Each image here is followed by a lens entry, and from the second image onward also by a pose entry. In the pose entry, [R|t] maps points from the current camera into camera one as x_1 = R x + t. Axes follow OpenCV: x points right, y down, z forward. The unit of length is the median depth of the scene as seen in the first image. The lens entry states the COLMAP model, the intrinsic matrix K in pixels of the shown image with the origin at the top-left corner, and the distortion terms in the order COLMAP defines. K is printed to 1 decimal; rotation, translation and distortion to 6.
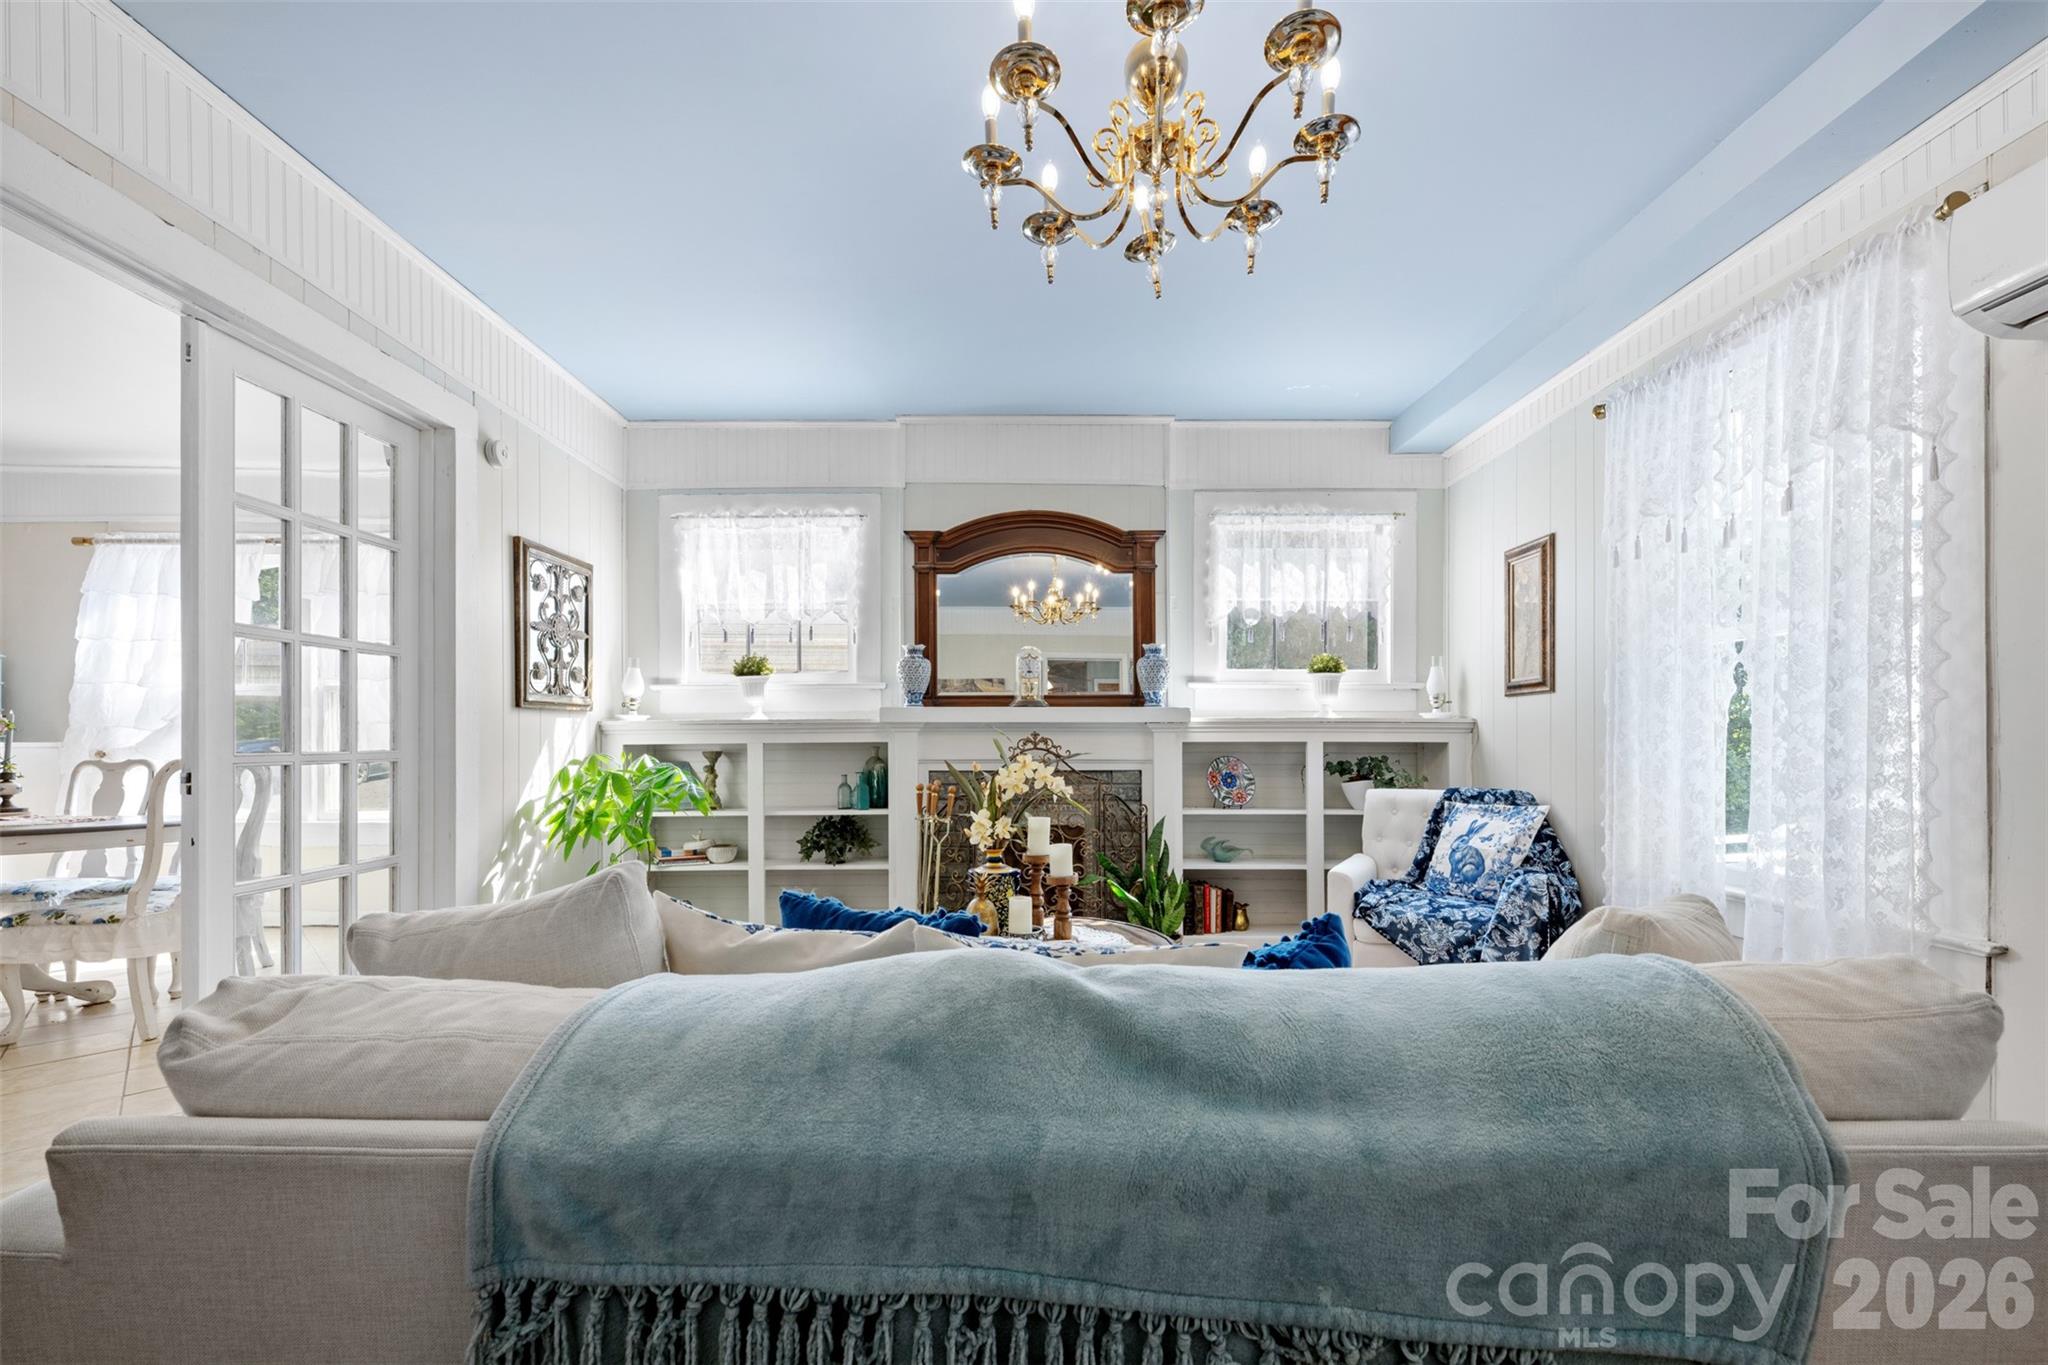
lens RADIAL K [[807.0, 0, 1010.1], [0, 807.0, 771.9], [0, 0, 1]] dist [-0.000493, 0.000017]
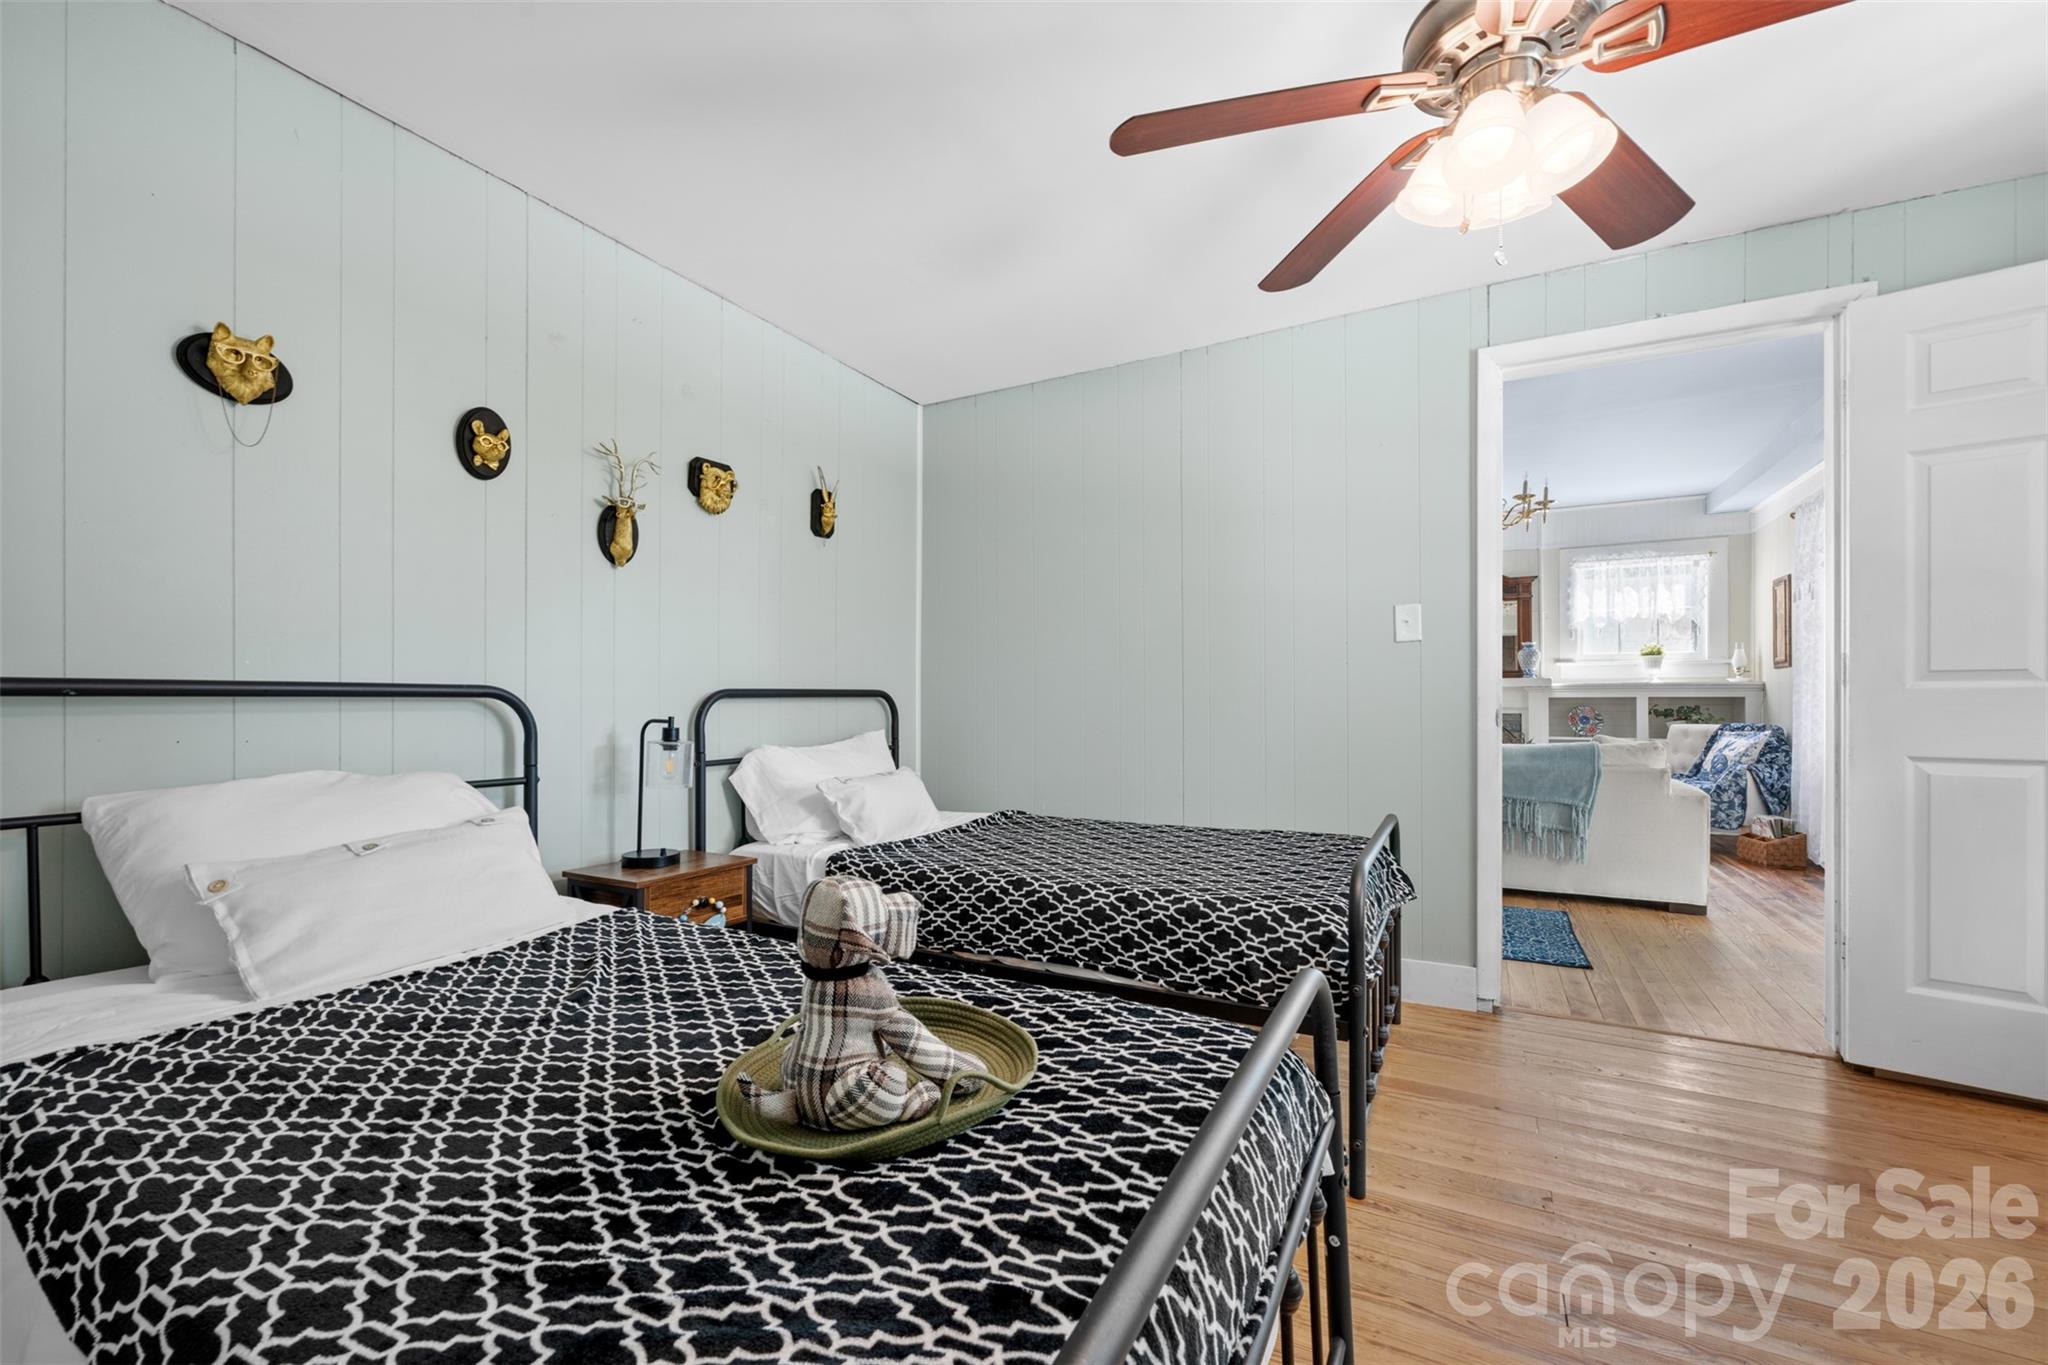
lens RADIAL K [[807.0, 0, 1012.1], [0, 807.0, 718.9], [0, 0, 1]] dist [-0.000493, 0.000017]
pose [[0.884031, 0.000814, -0.467427, 0.007301], [-0.008311, 0.999868, -0.013977, 0.040545], [0.467354, 0.016241, 0.883921, -1.048871]]
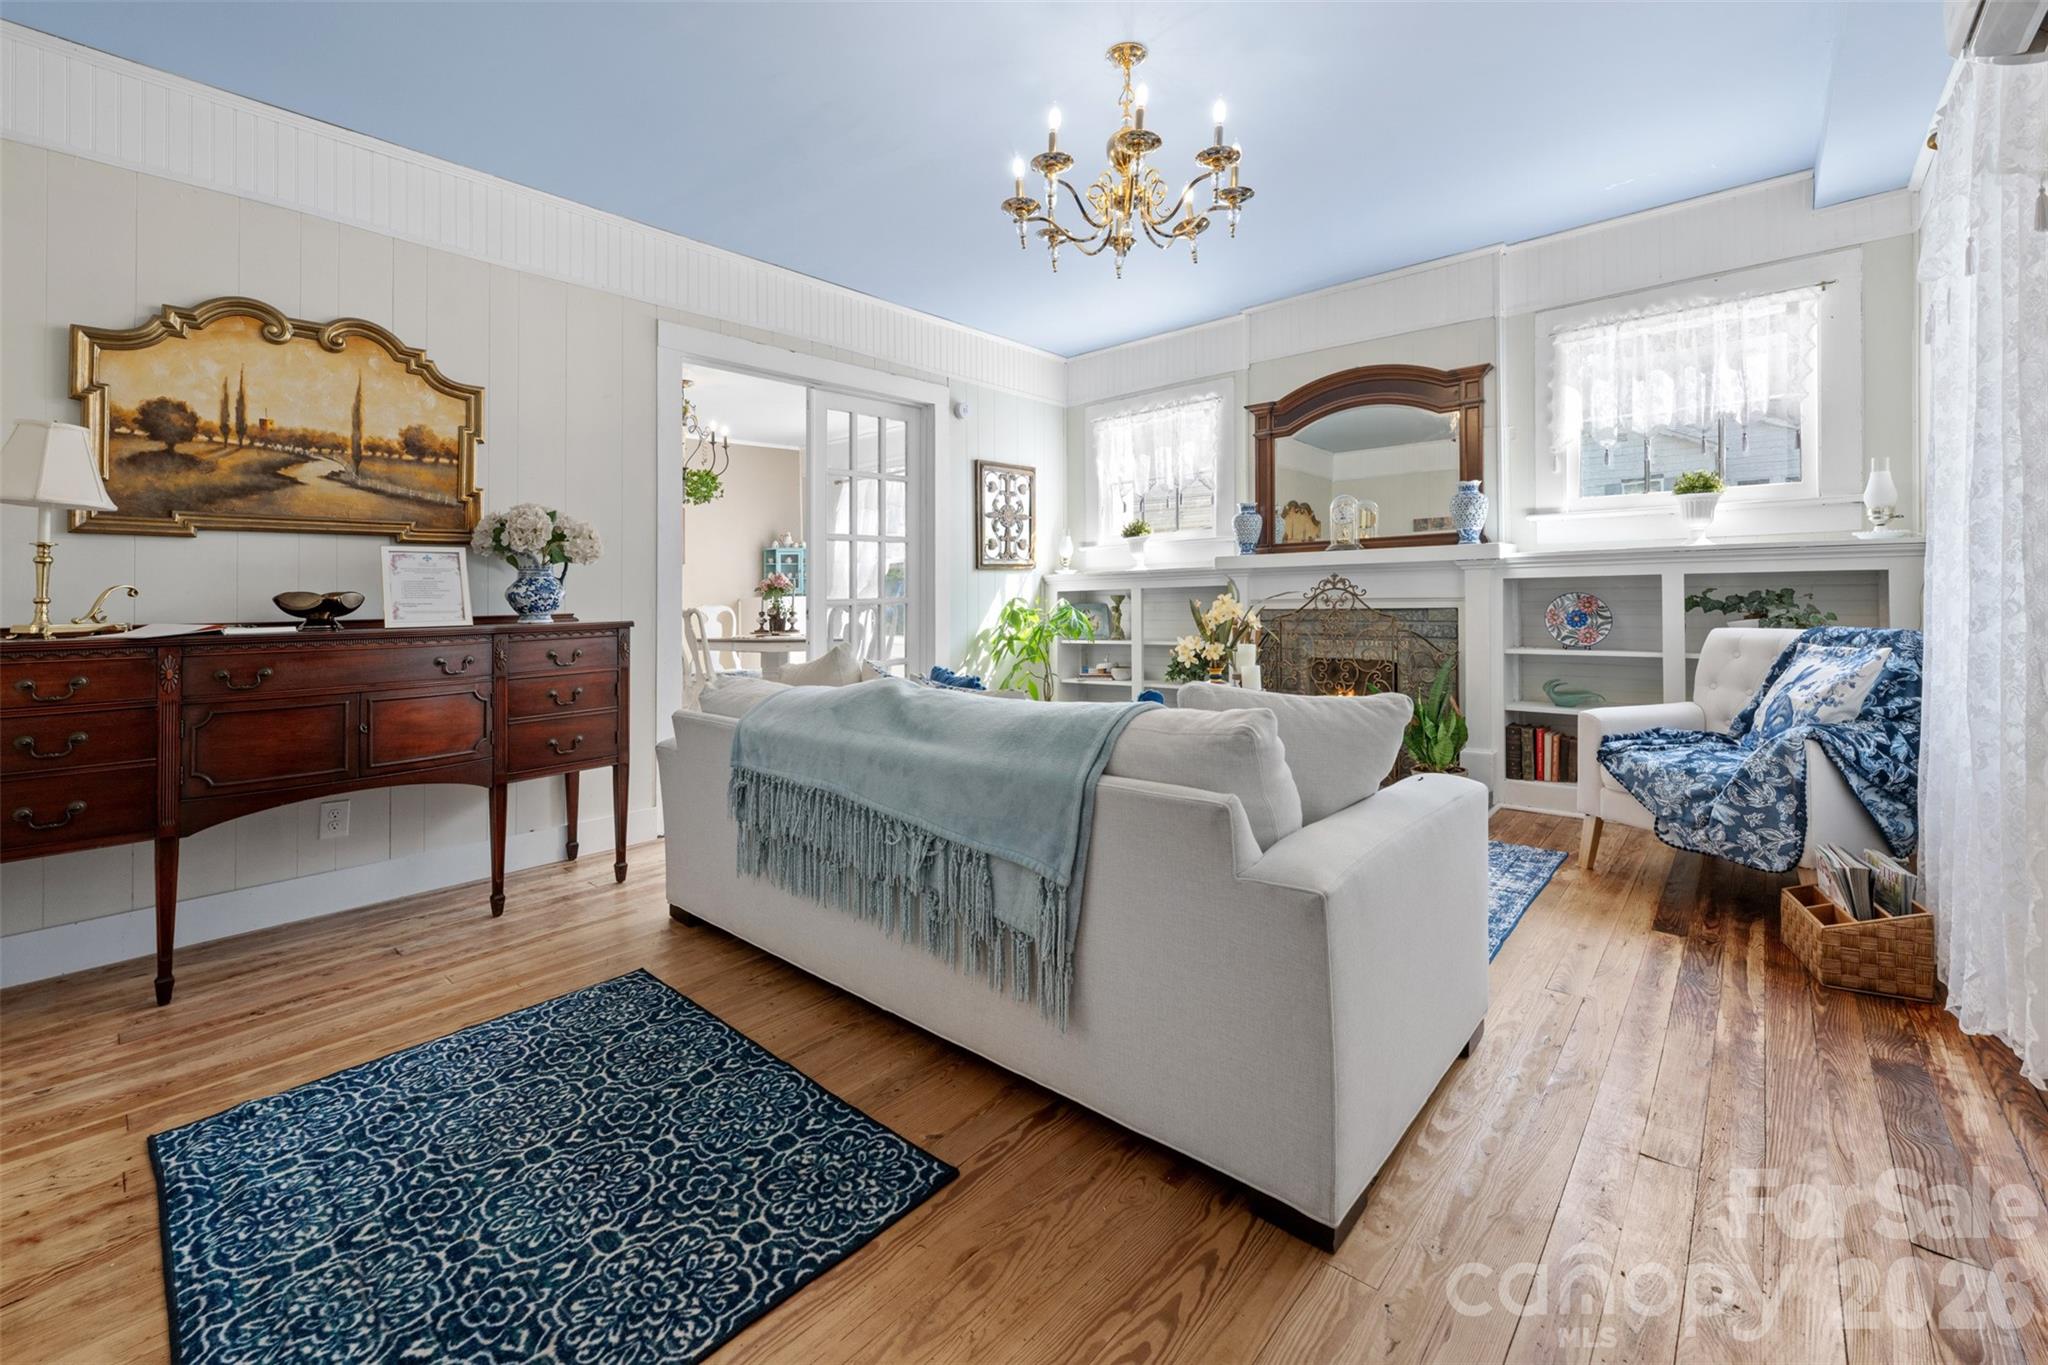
lens RADIAL K [[807.0, 0, 1013.7], [0, 807.0, 614.1], [0, 0, 1]] dist [-0.000493, 0.000017]
pose [[0.757685, 0.000892, -0.652619, 0.398759], [-0.003133, 0.999993, -0.002270, 0.009742], [0.652612, 0.003765, 0.757683, -0.119563]]
